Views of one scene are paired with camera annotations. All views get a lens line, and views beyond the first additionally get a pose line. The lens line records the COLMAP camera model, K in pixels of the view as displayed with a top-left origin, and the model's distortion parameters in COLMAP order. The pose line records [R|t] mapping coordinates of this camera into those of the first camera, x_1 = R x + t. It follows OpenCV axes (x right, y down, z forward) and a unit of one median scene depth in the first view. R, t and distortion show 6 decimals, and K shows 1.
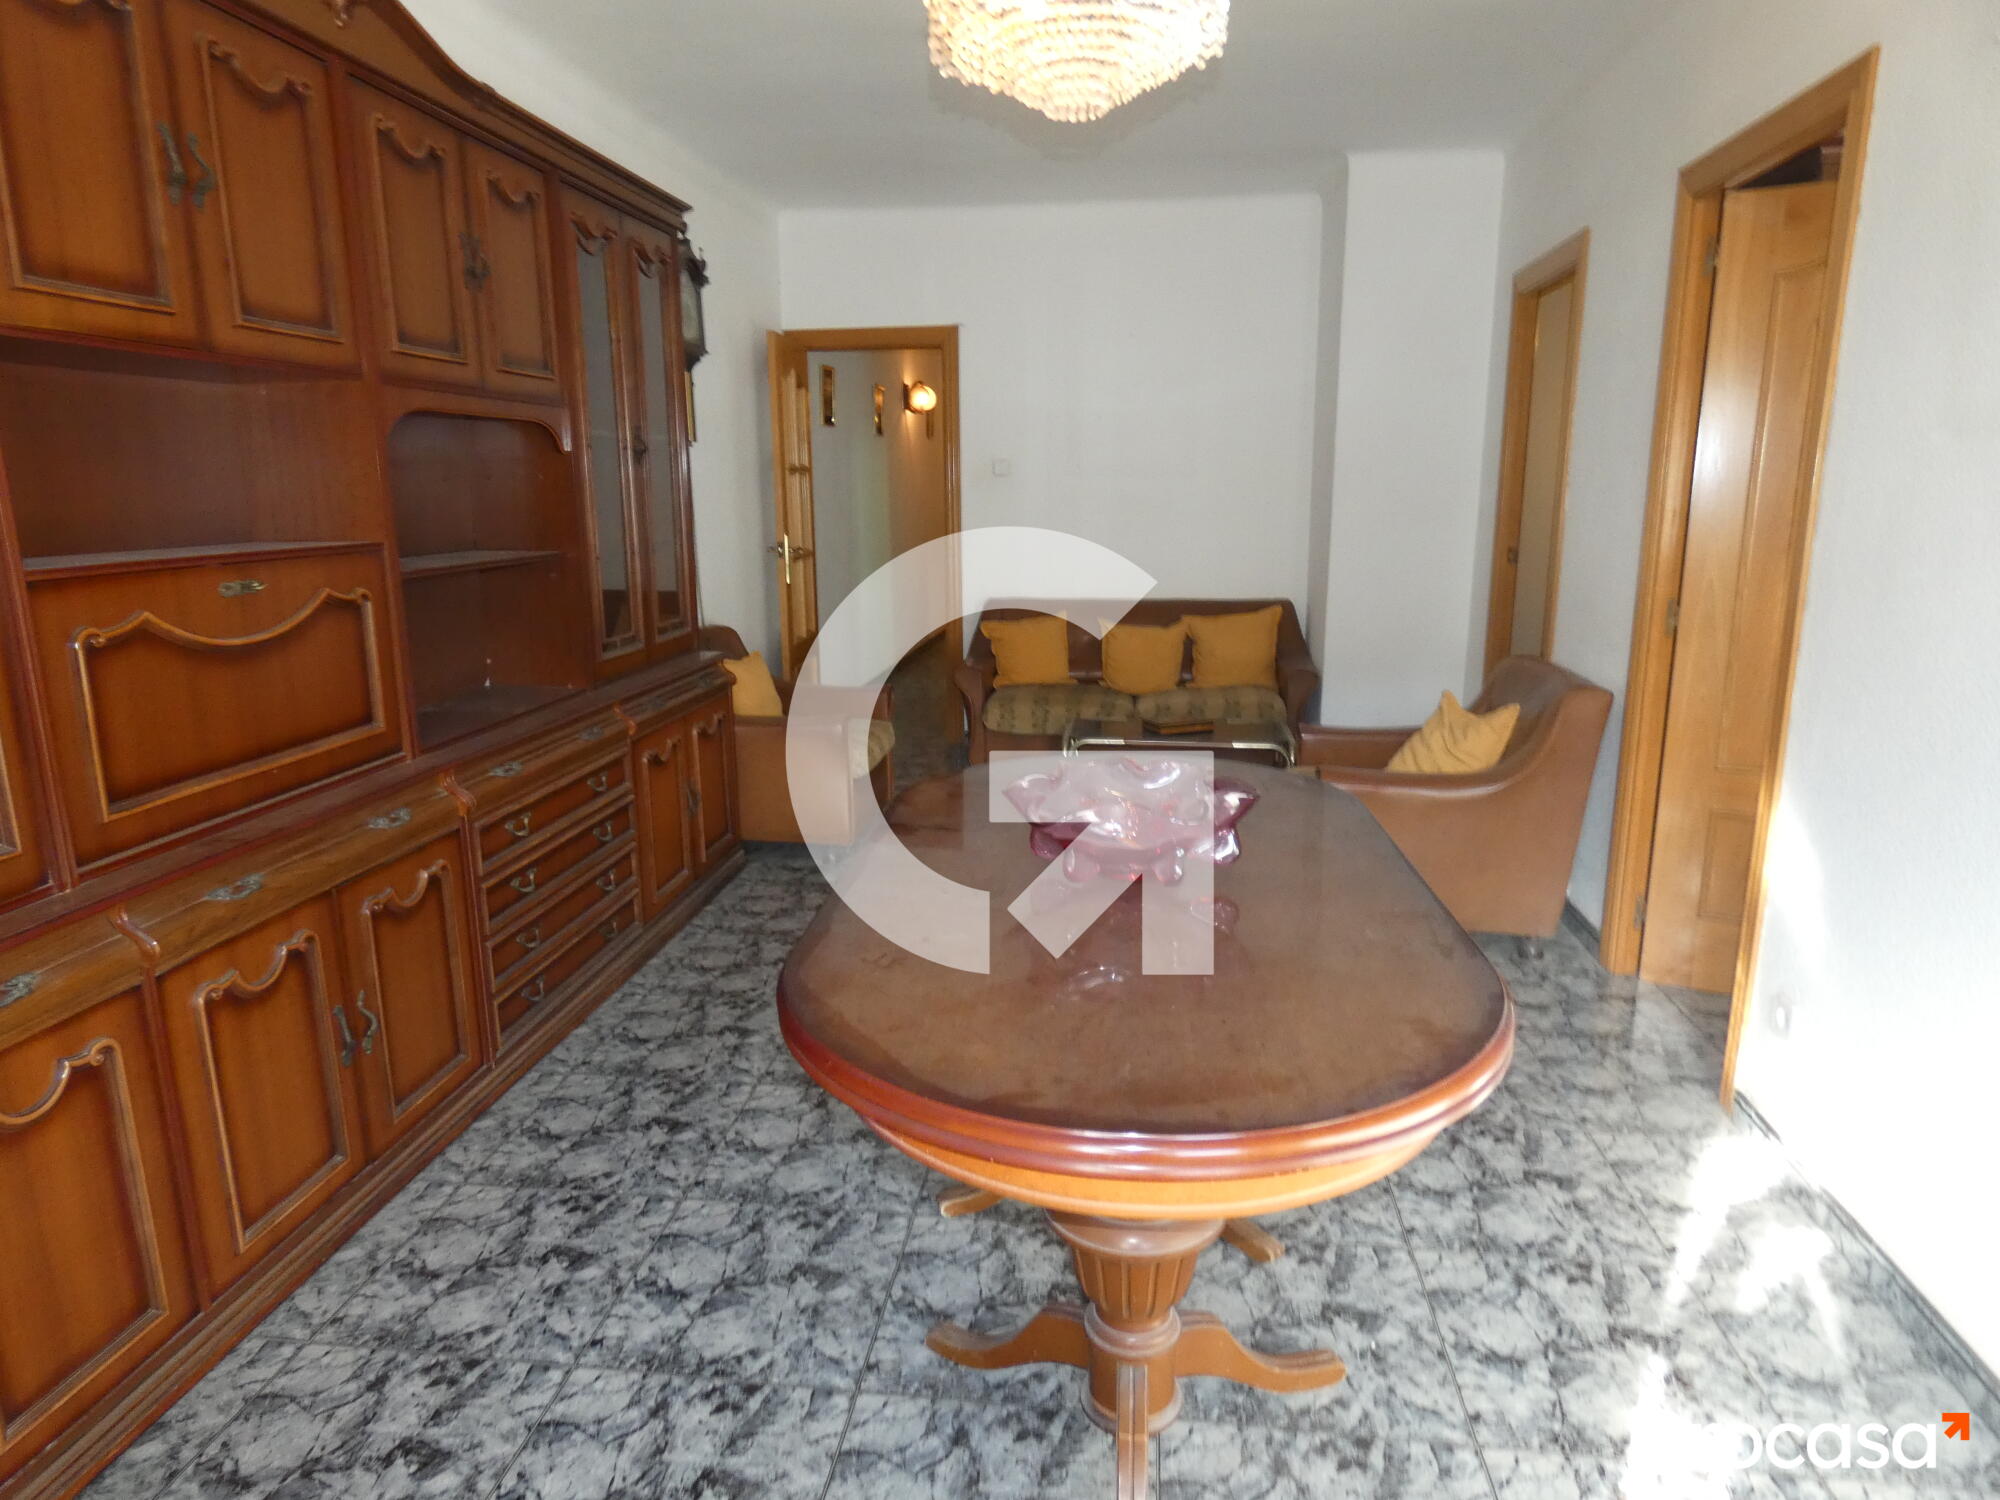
lens RADIAL K [[1214.8, 0, 1002.8], [0, 1214.8, 744.9], [0, 0, 1]] dist [0.008226, -0.005668]
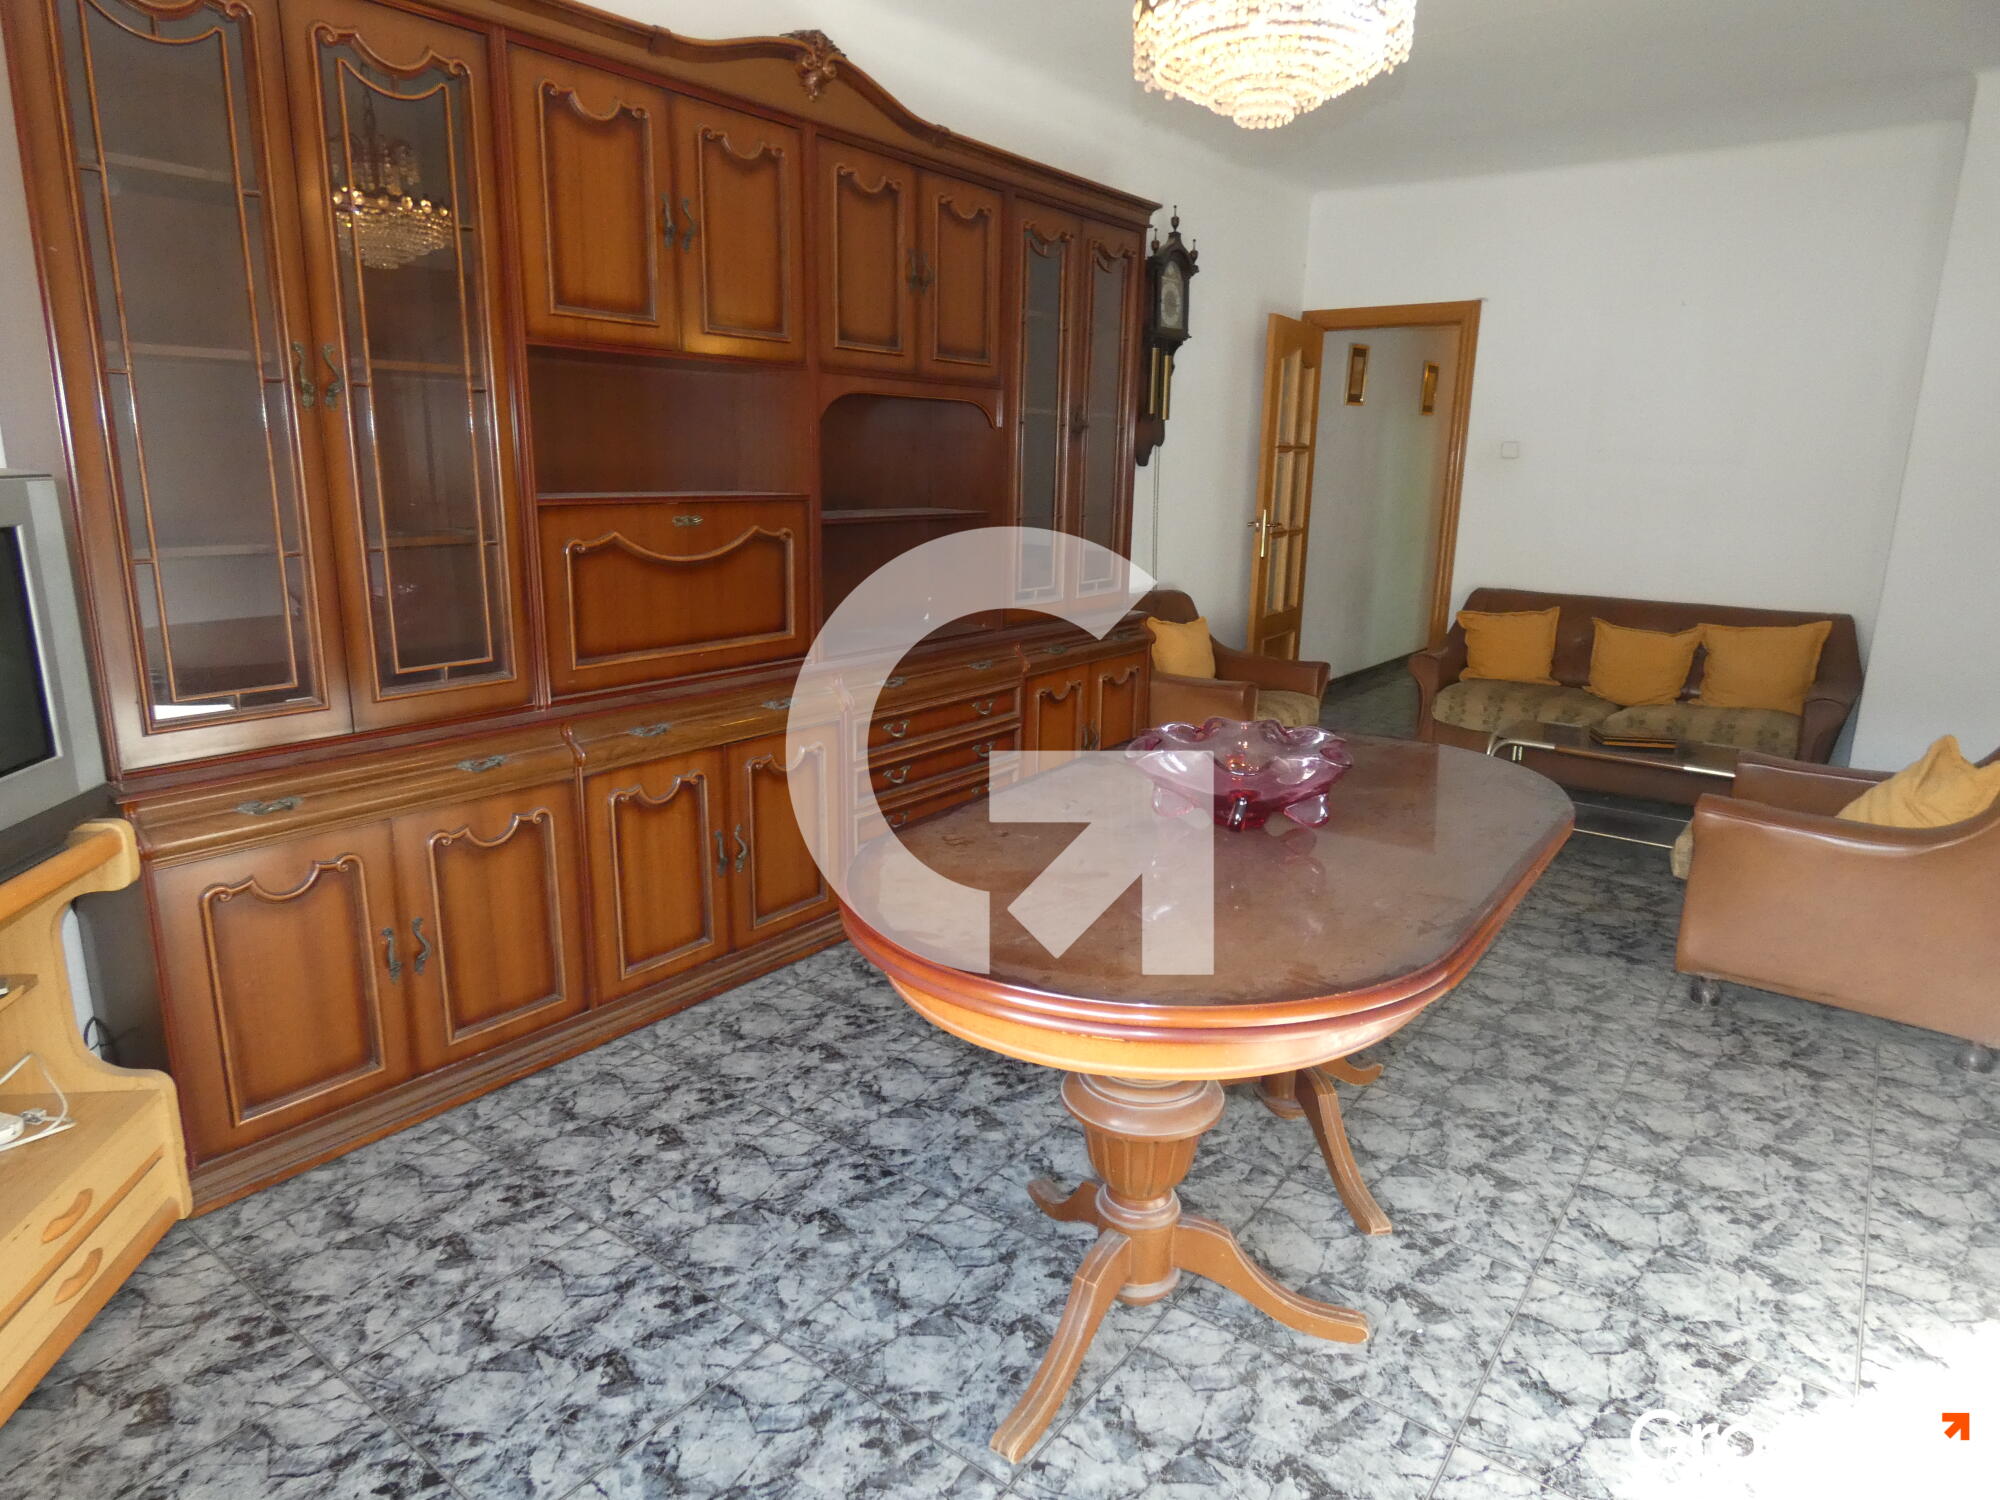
lens RADIAL K [[1212.0, 0, 1000.0], [0, 1212.0, 750.0], [0, 0, 1]] dist [-0.002264, 0.018787]
pose [[0.868794, 0.142460, -0.474238, 0.299269], [-0.131726, 0.989704, 0.055986, 0.005252], [0.477331, 0.013829, 0.878615, -0.039823]]
